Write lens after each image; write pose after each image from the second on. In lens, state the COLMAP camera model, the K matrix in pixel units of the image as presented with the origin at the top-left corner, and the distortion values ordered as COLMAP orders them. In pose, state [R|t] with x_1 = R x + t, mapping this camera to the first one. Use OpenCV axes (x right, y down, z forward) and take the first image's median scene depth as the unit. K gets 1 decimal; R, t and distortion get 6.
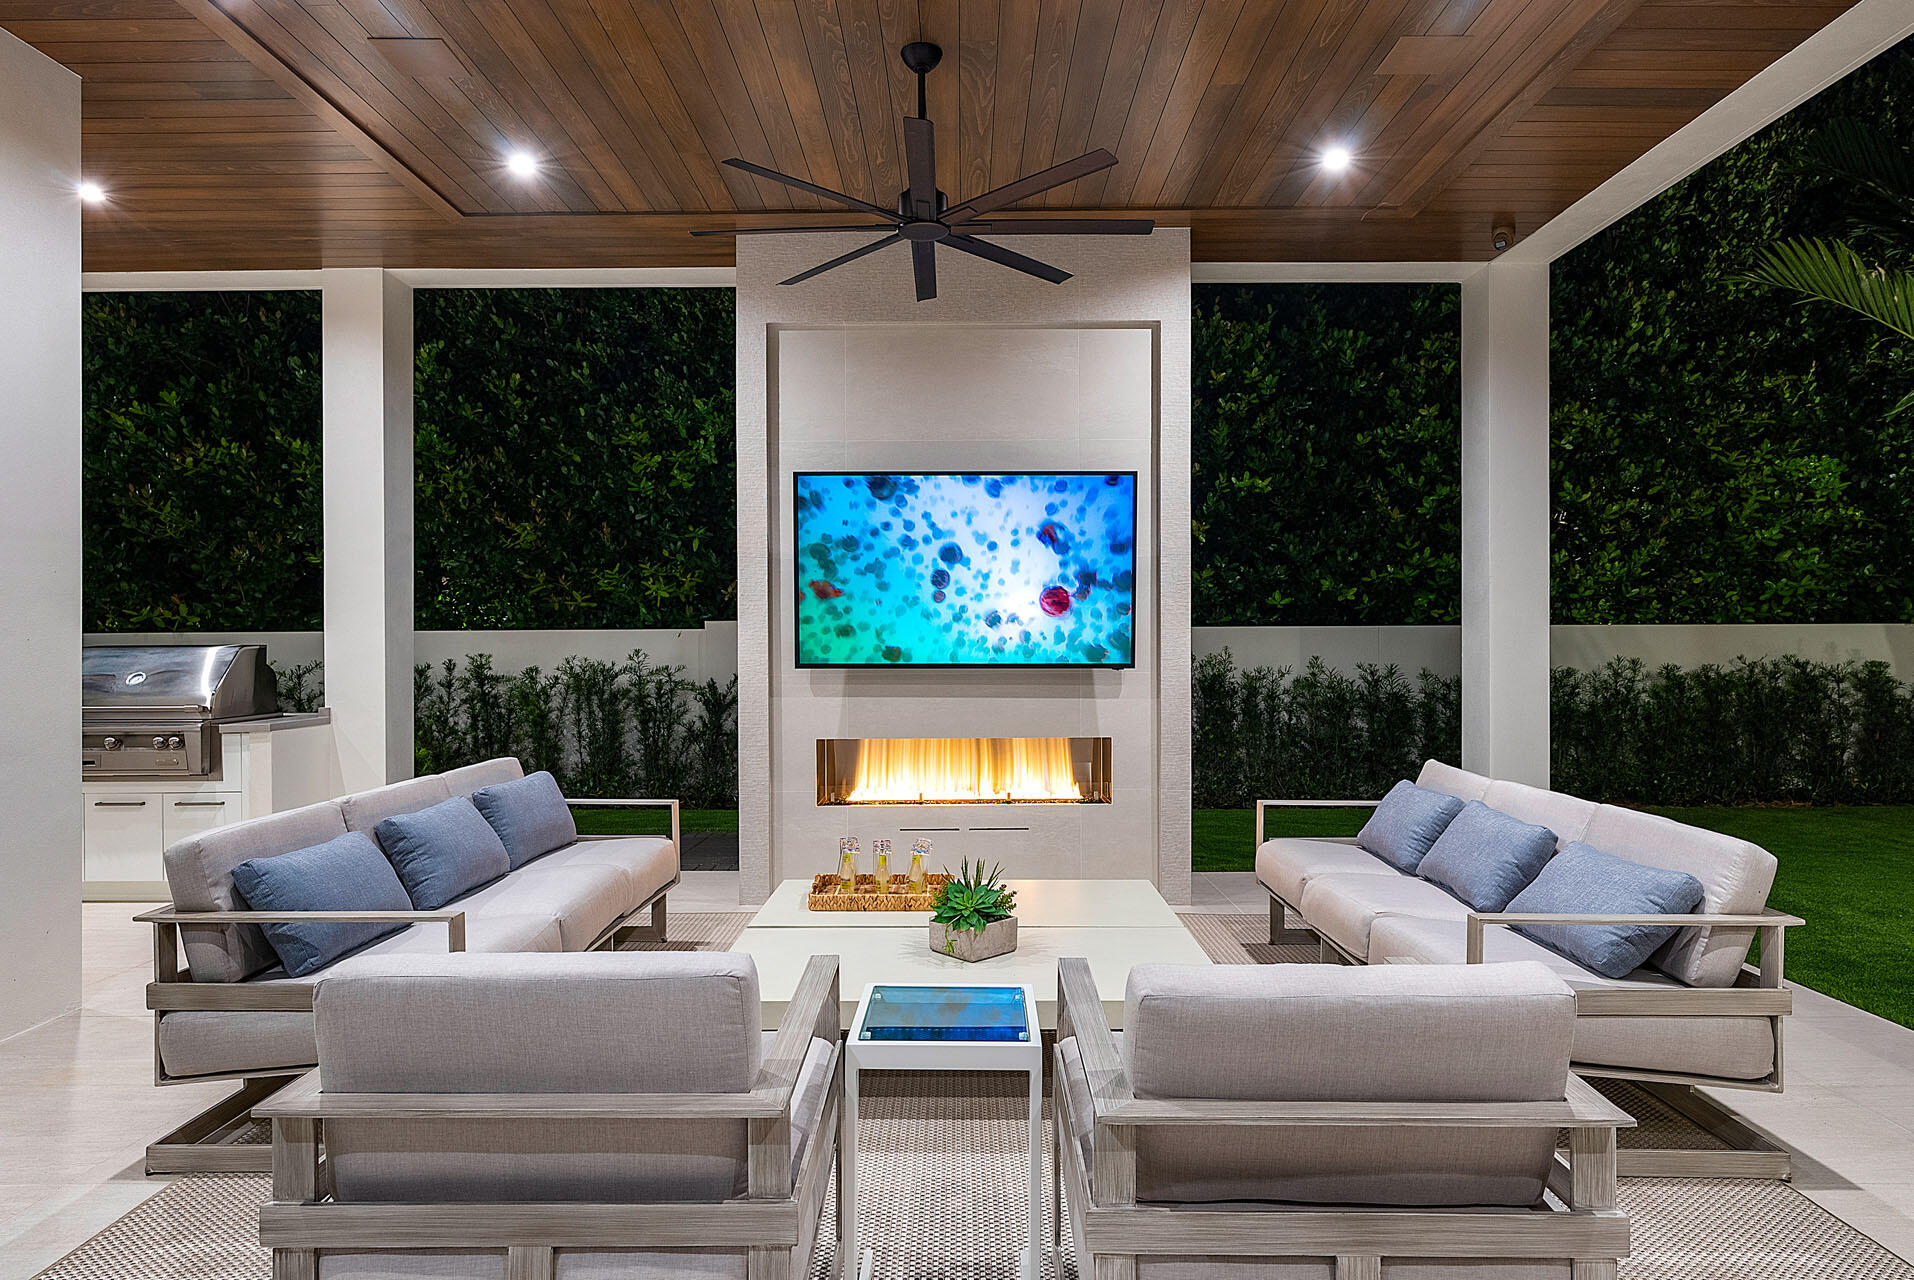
lens RADIAL K [[1105.6, 0, 956.5], [0, 1105.6, 646.2], [0, 0, 1]] dist [-0.001942, -0.000541]
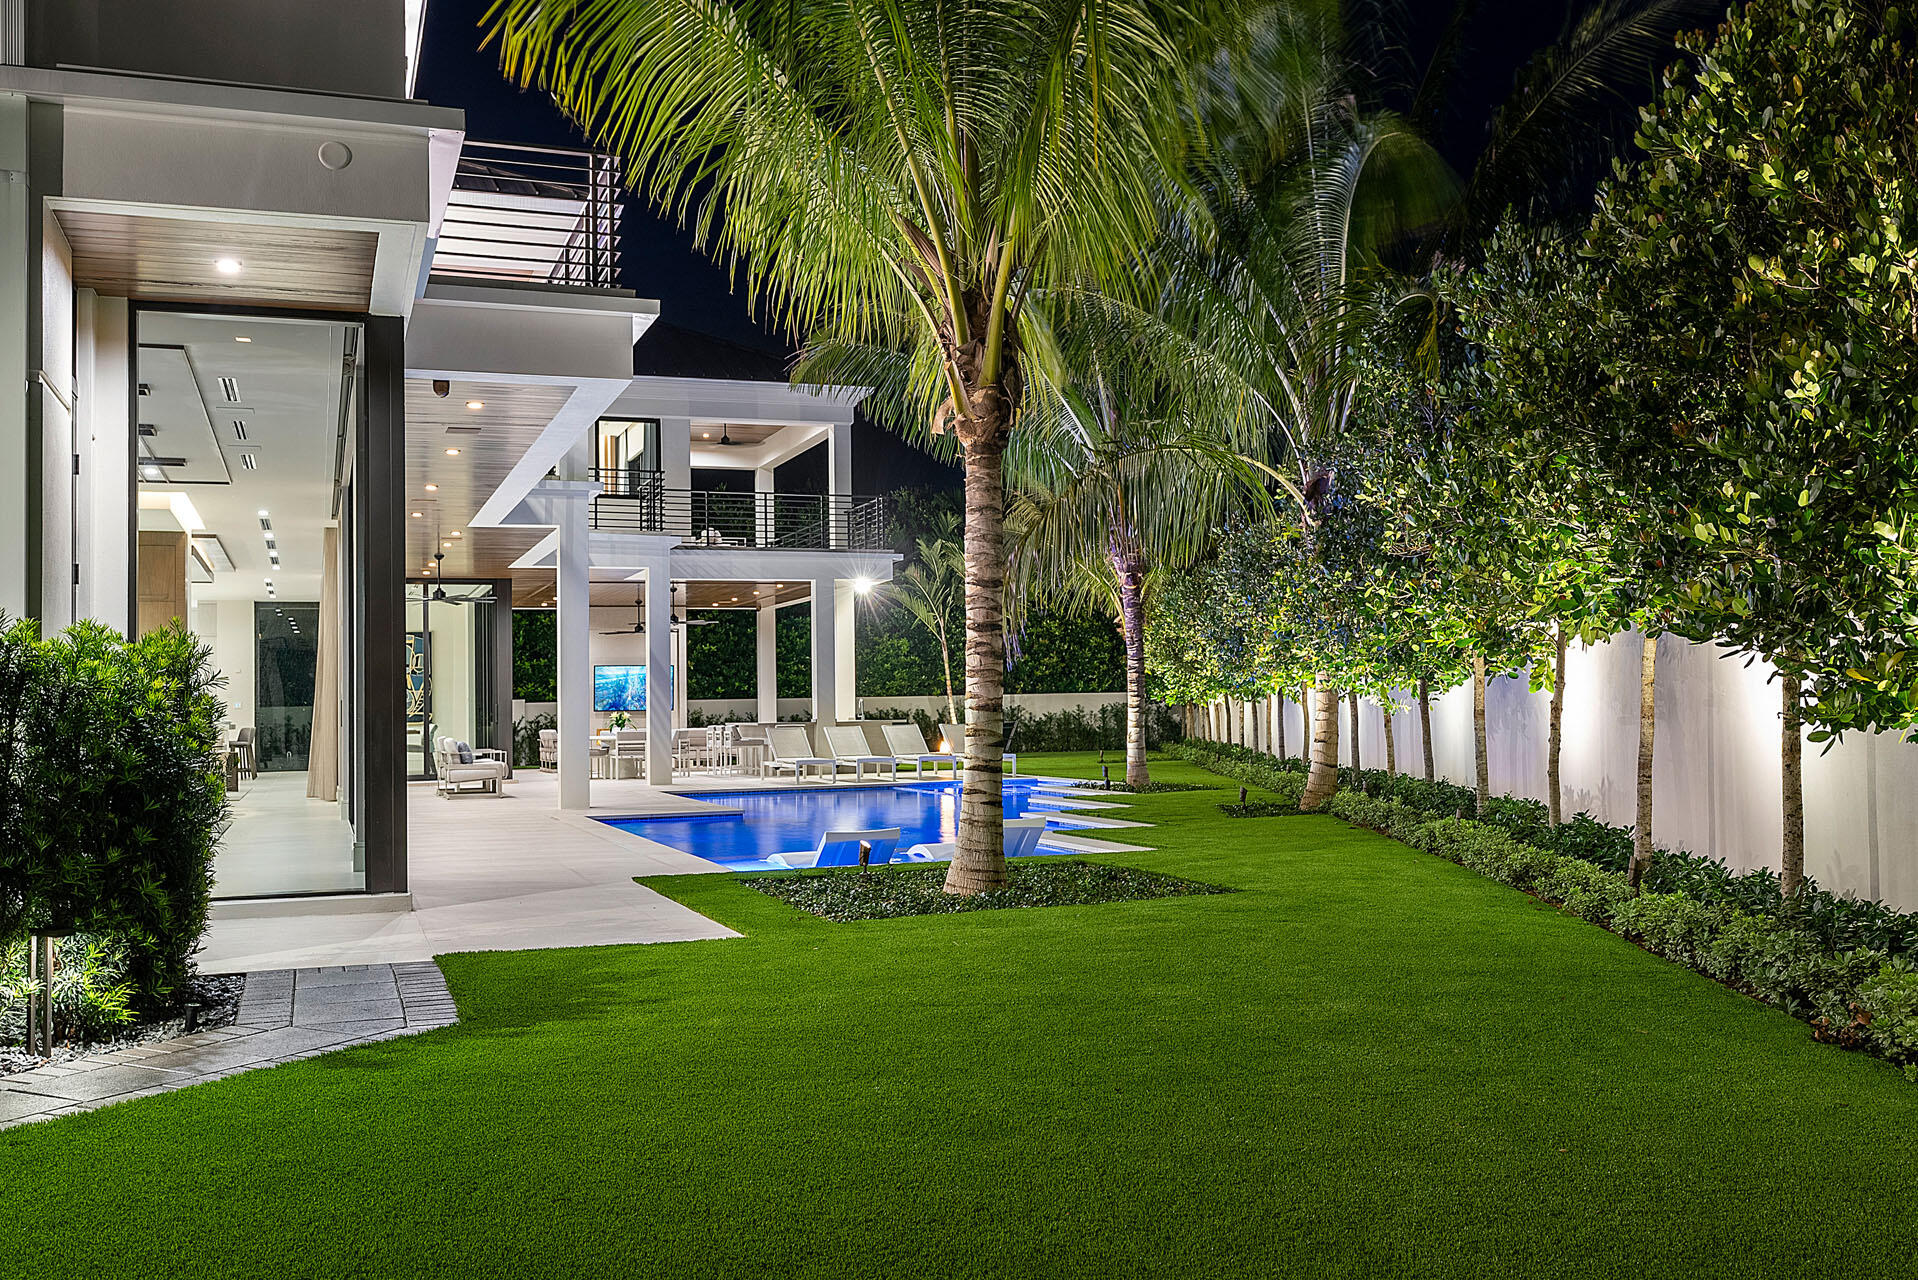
lens RADIAL K [[1746.0, 0, 959.0], [0, 1746.0, 640.0], [0, 0, 1]] dist [0.010729, 0.004062]
pose [[0.937638, 0.000998, 0.347613, -0.670245], [0.016958, 0.998674, -0.048608, 0.056231], [-0.347200, 0.051471, 0.936377, -3.329591]]
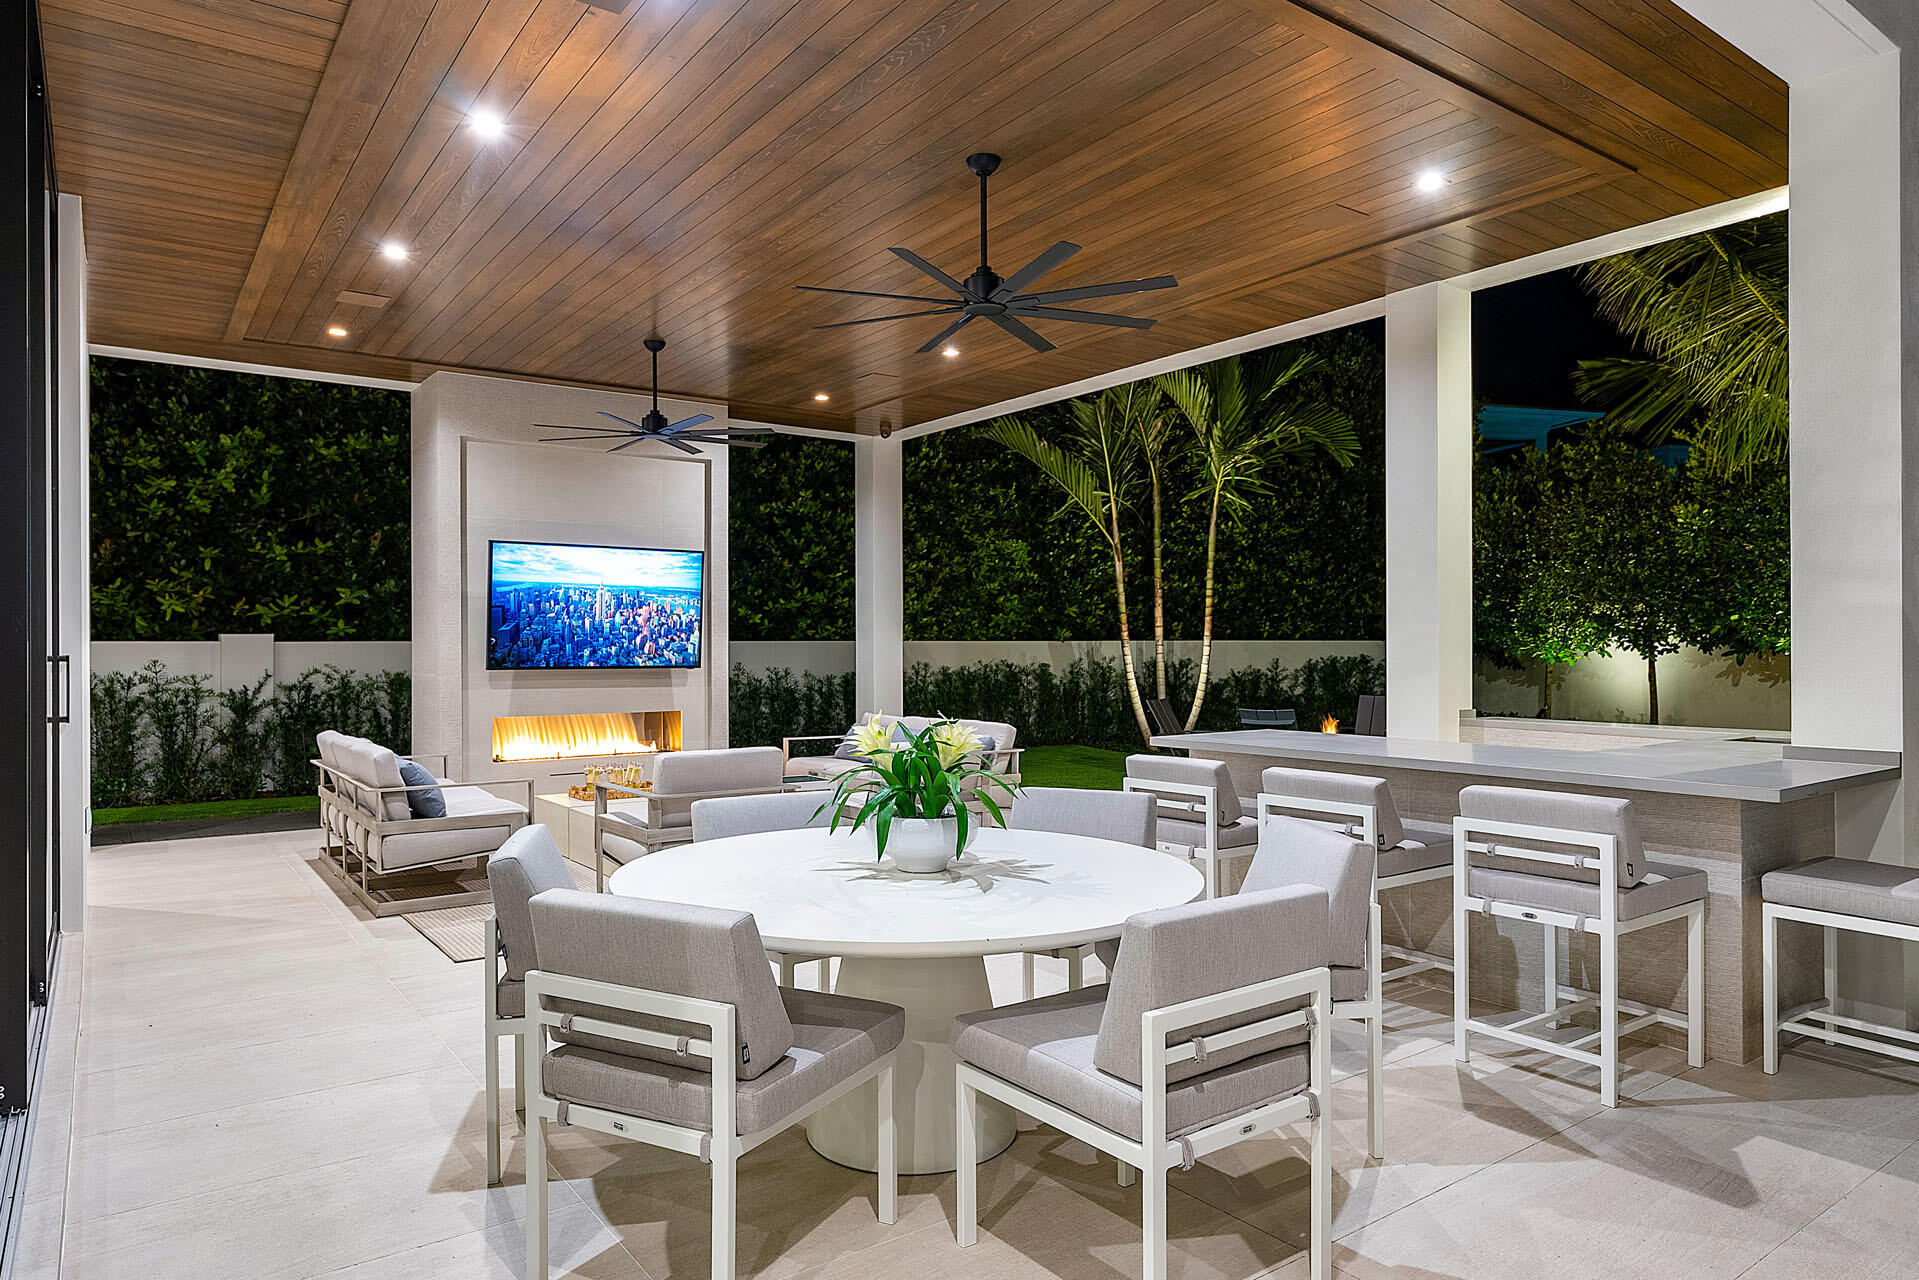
lens RADIAL K [[1154.3, 0, 963.2], [0, 1154.3, 647.1], [0, 0, 1]] dist [-0.005653, -0.001524]
pose [[0.811787, 0.001262, 0.583952, -0.300038], [0.004245, 0.999958, -0.008062, 0.002321], [-0.583938, 0.009023, 0.811748, -0.362517]]
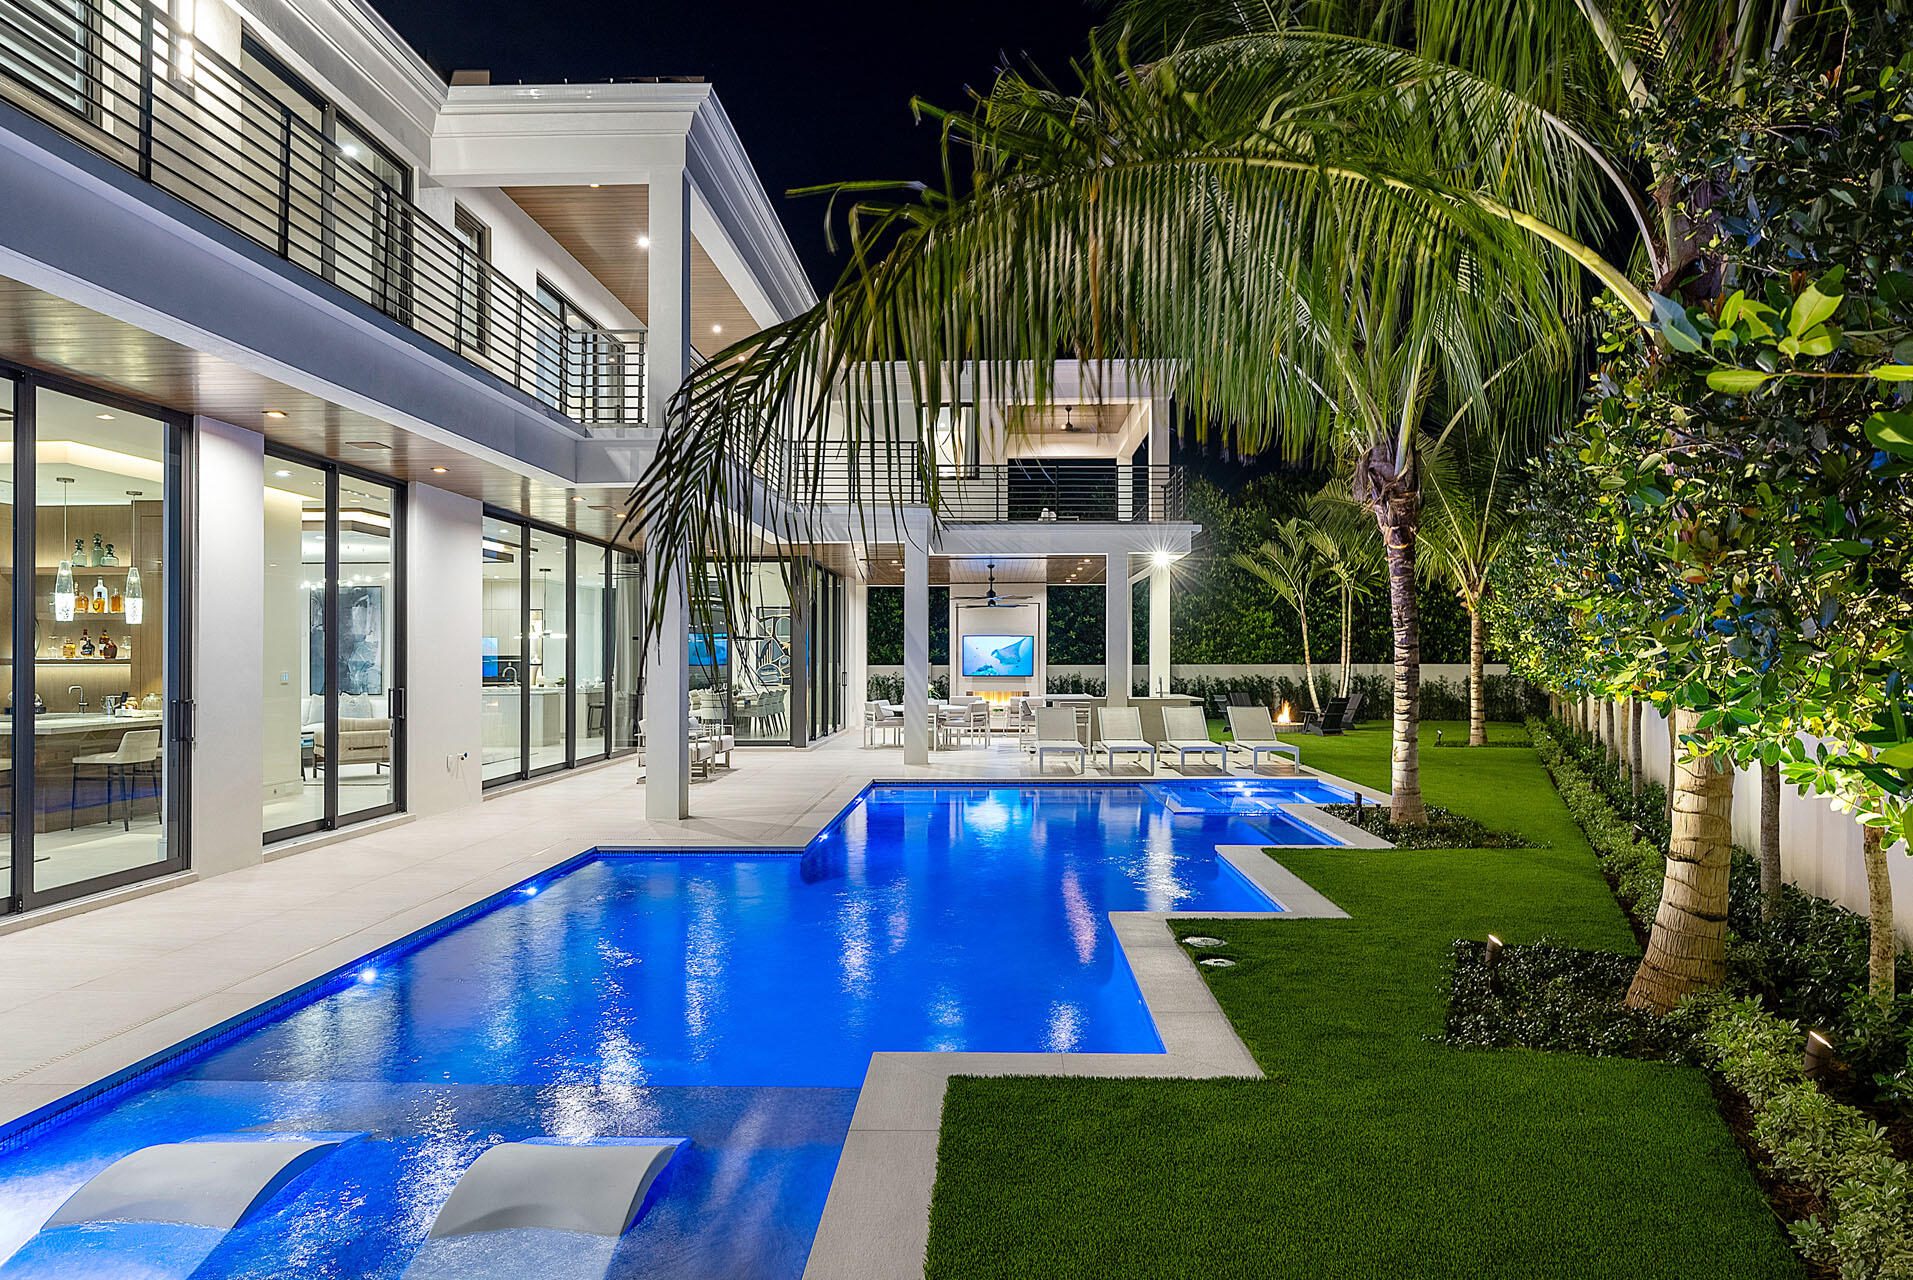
lens RADIAL K [[1150.7, 0, 960.2], [0, 1150.7, 647.1], [0, 0, 1]] dist [-0.005653, -0.001524]
pose [[0.999669, 0.002368, -0.025609, -0.016042], [-0.002831, 0.999833, -0.018064, -0.008341], [0.025562, 0.018131, 0.999509, -2.307463]]
